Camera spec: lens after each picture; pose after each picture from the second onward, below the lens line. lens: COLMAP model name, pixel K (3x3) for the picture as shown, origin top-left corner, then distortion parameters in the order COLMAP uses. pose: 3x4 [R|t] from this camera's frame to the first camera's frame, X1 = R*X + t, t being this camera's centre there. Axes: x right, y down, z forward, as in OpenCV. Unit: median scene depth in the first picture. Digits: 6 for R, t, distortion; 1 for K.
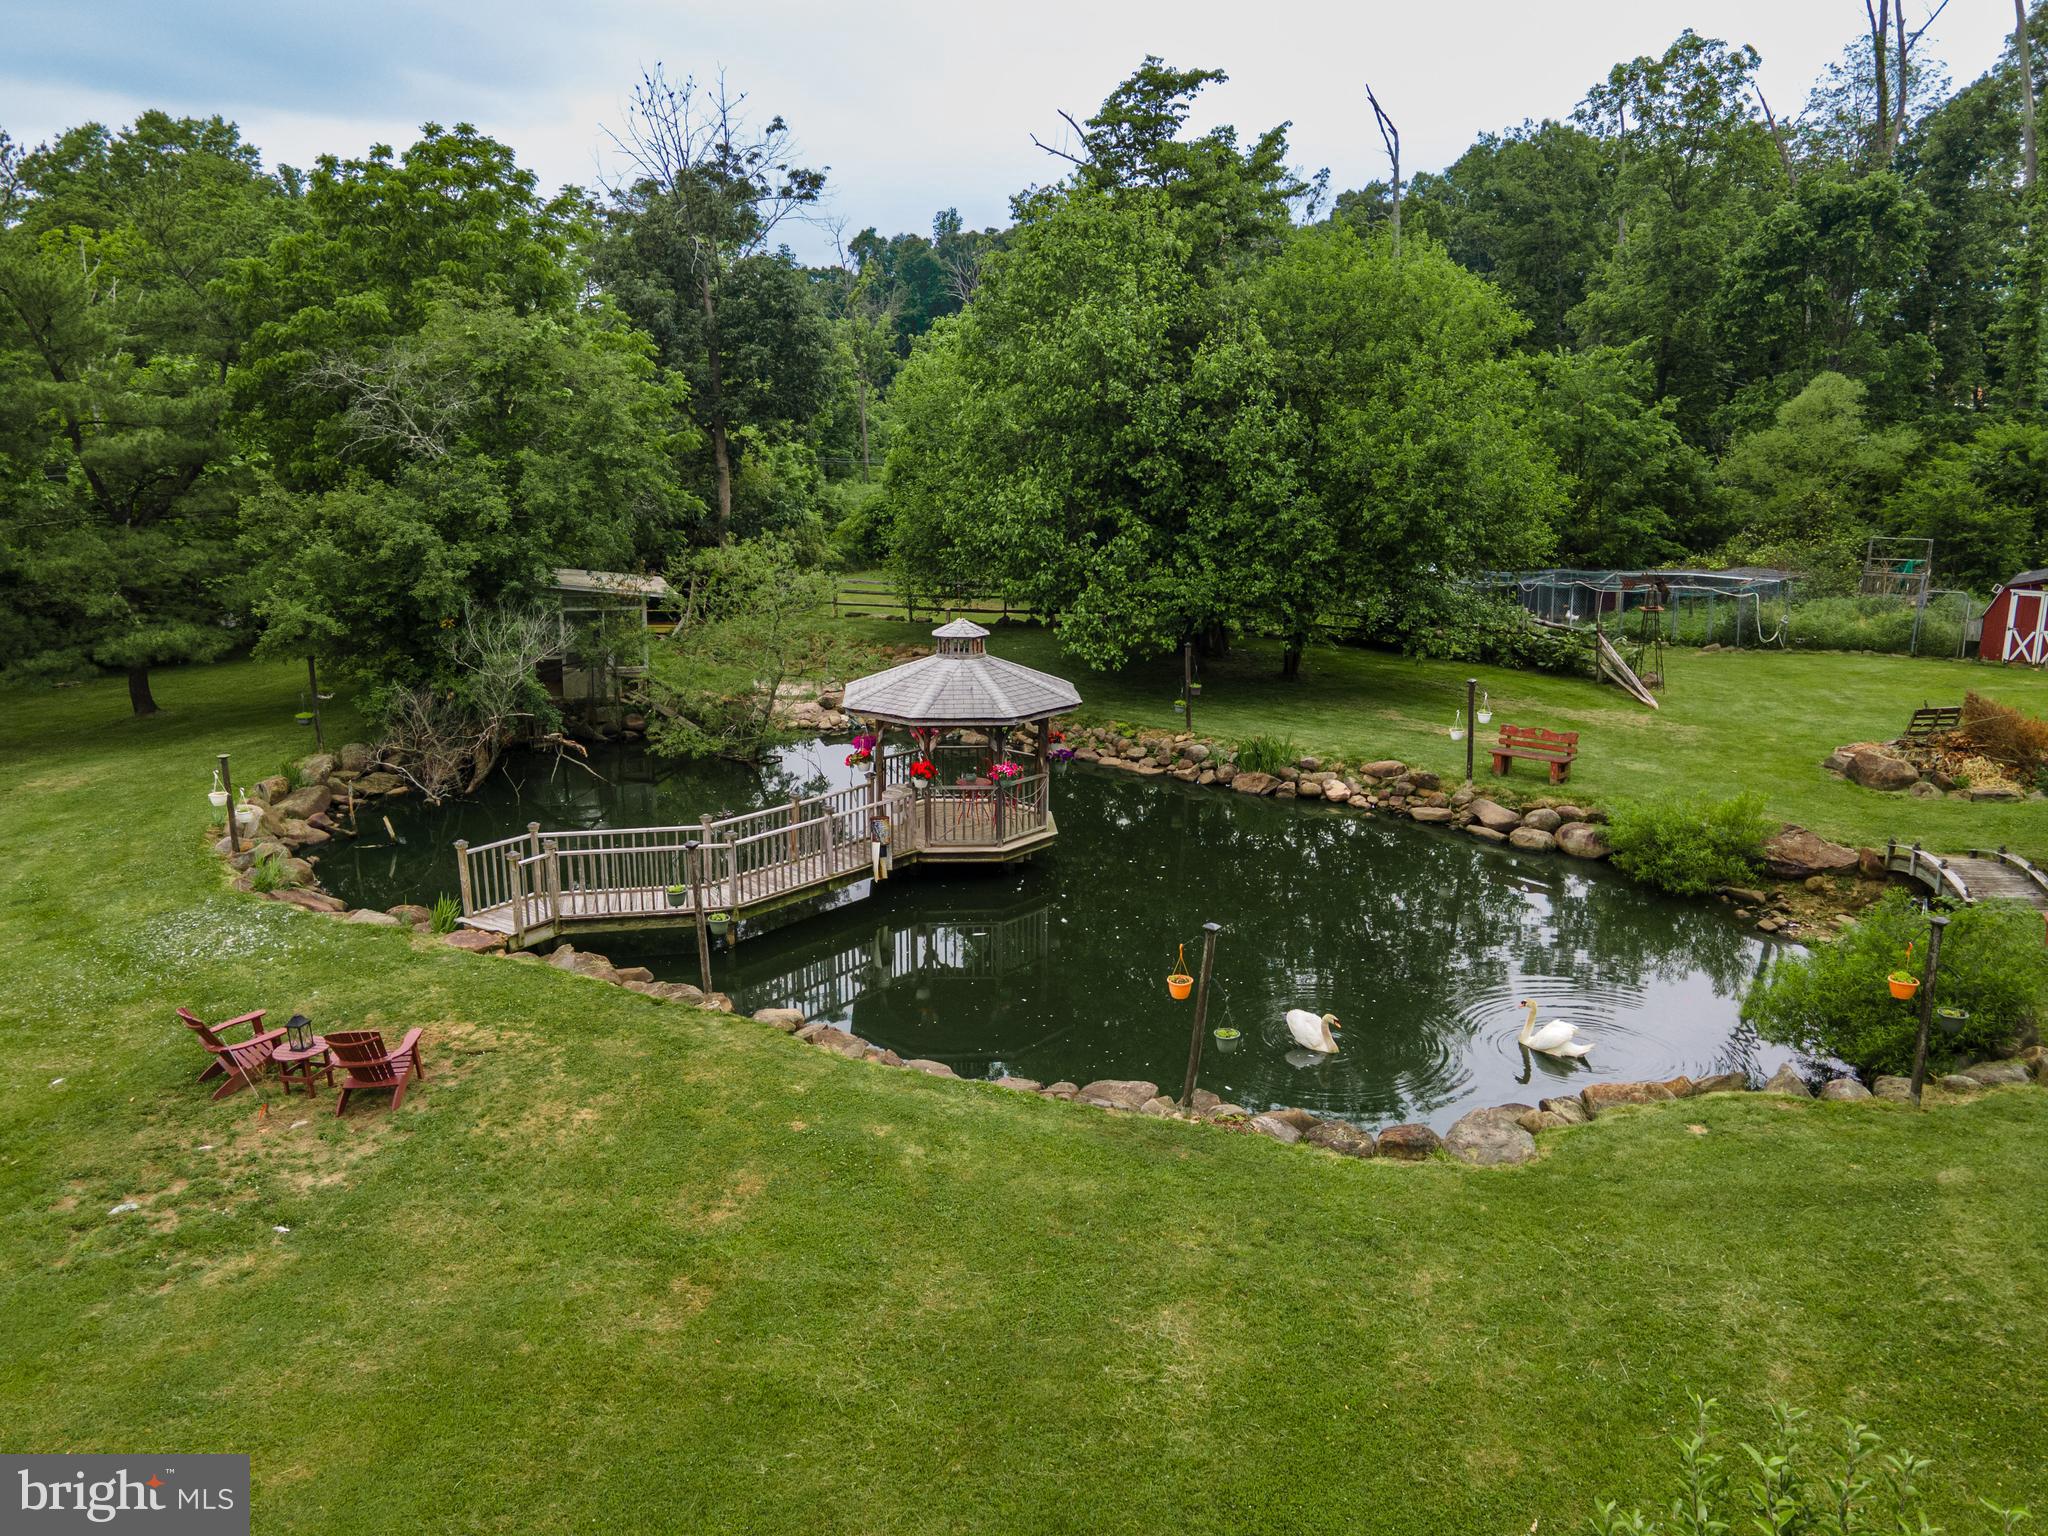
lens RADIAL K [[1494.9, 0, 1002.8], [0, 1494.9, 765.5], [0, 0, 1]] dist [0.022080, 0.039752]
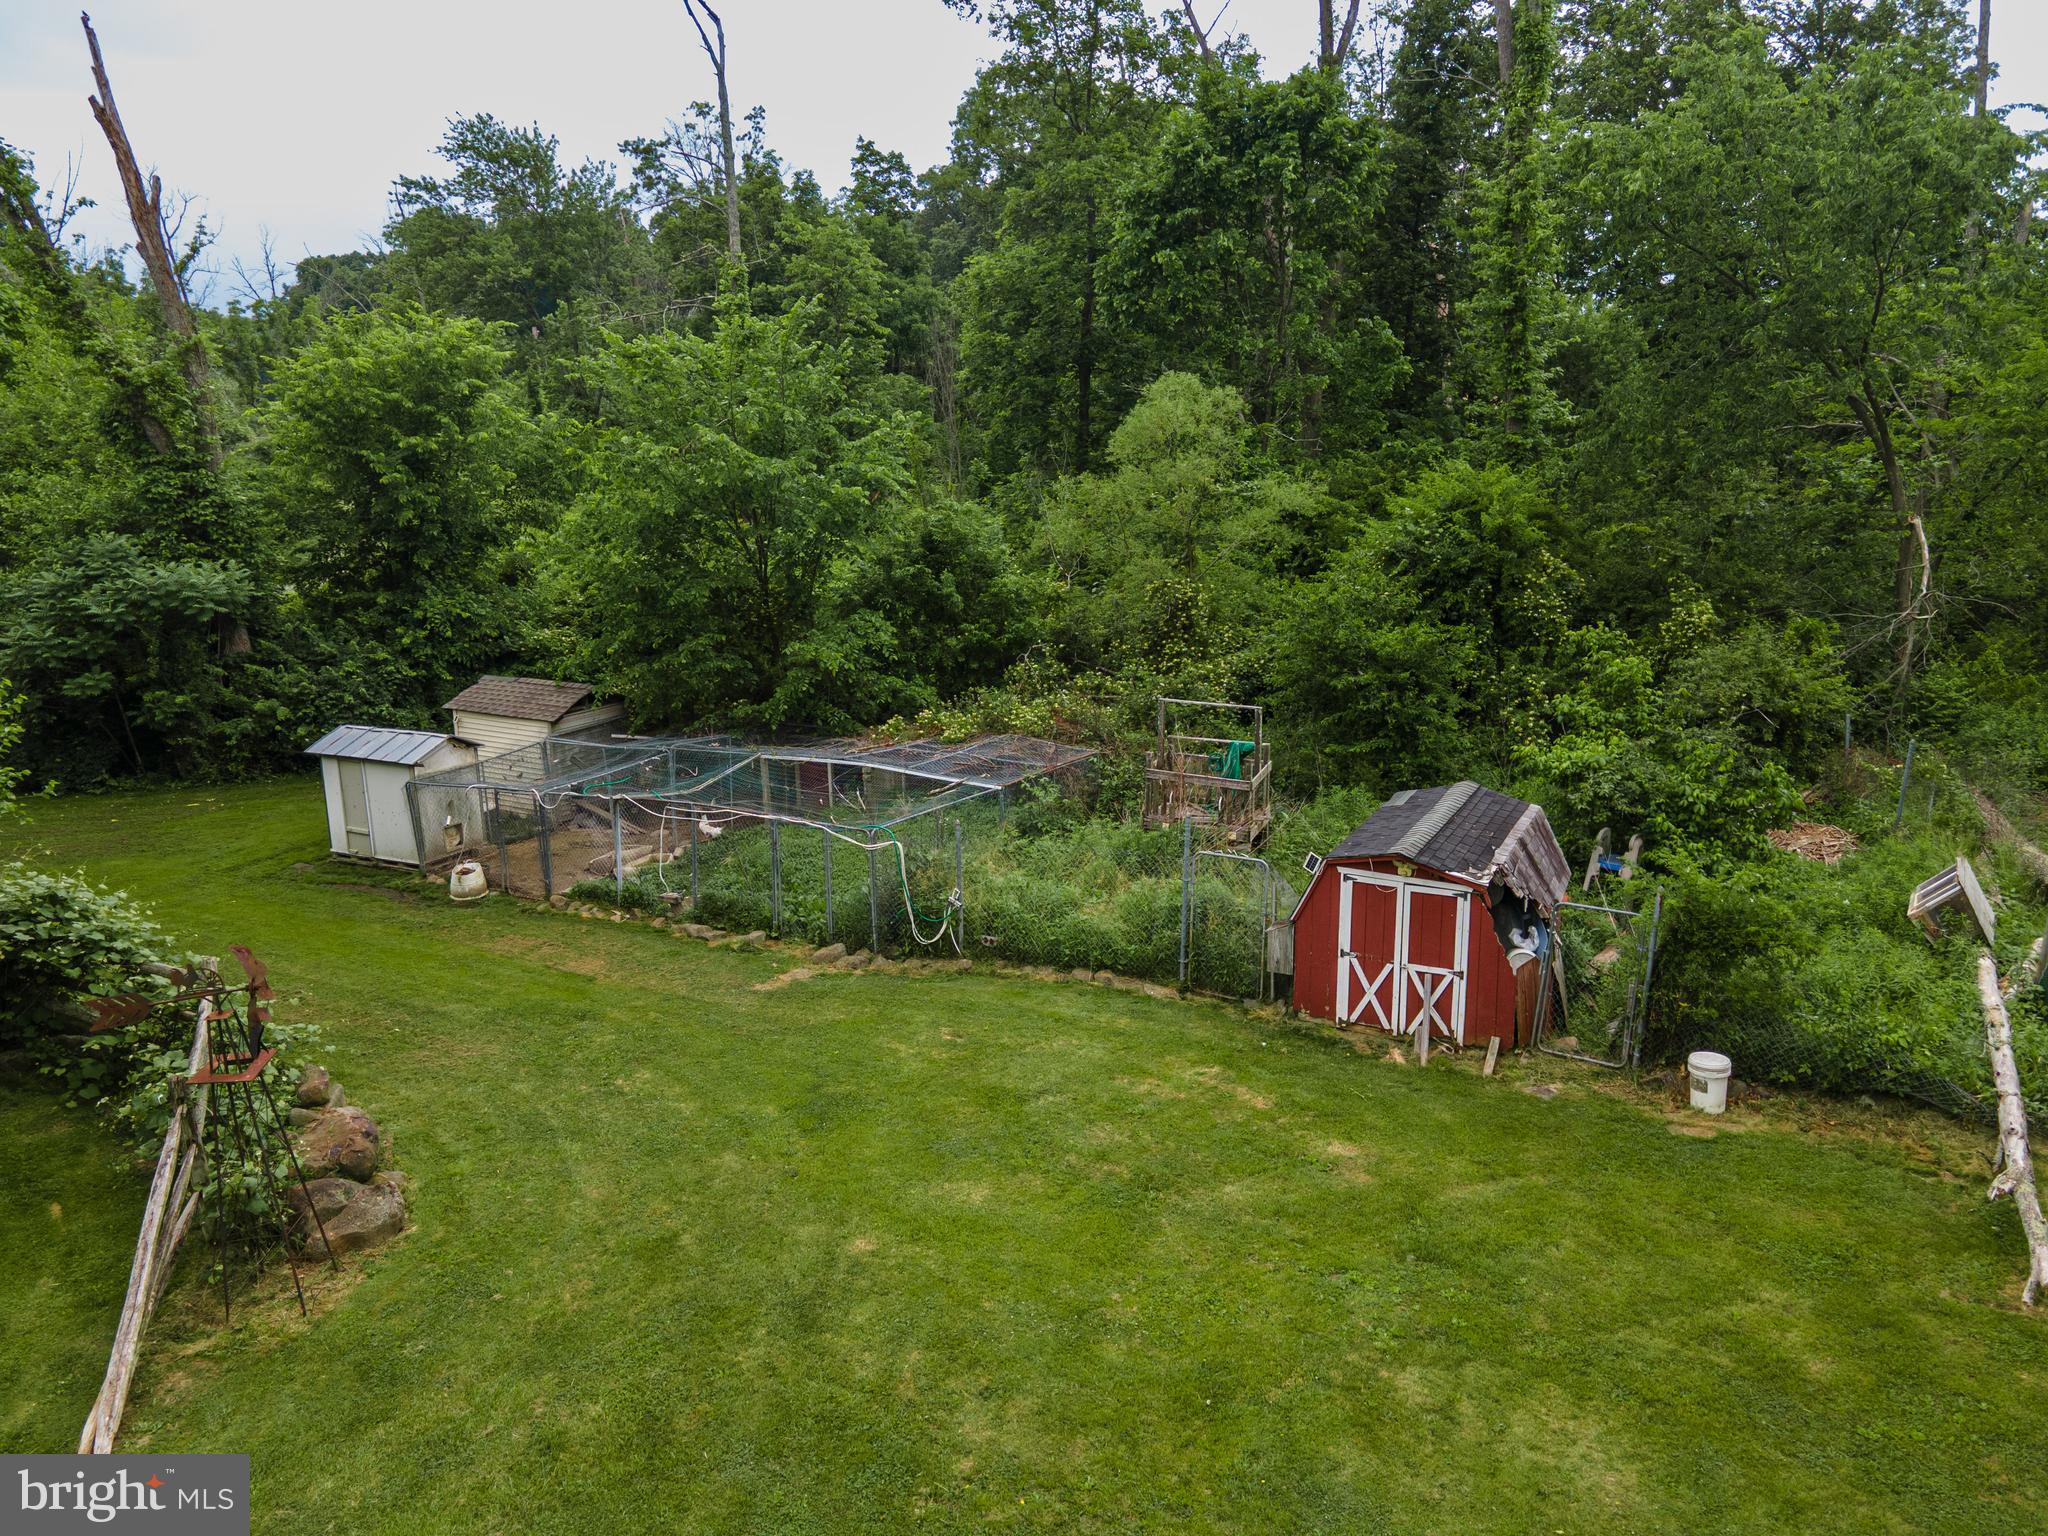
lens RADIAL K [[1377.9, 0, 1024.0], [0, 1377.9, 768.0], [0, 0, 1]] dist [0.042791, -0.000255]
pose [[0.987666, -0.043448, 0.150426, 0.418518], [0.041230, 0.998990, 0.017837, -0.125769], [-0.151049, -0.011415, 0.988460, 0.506291]]
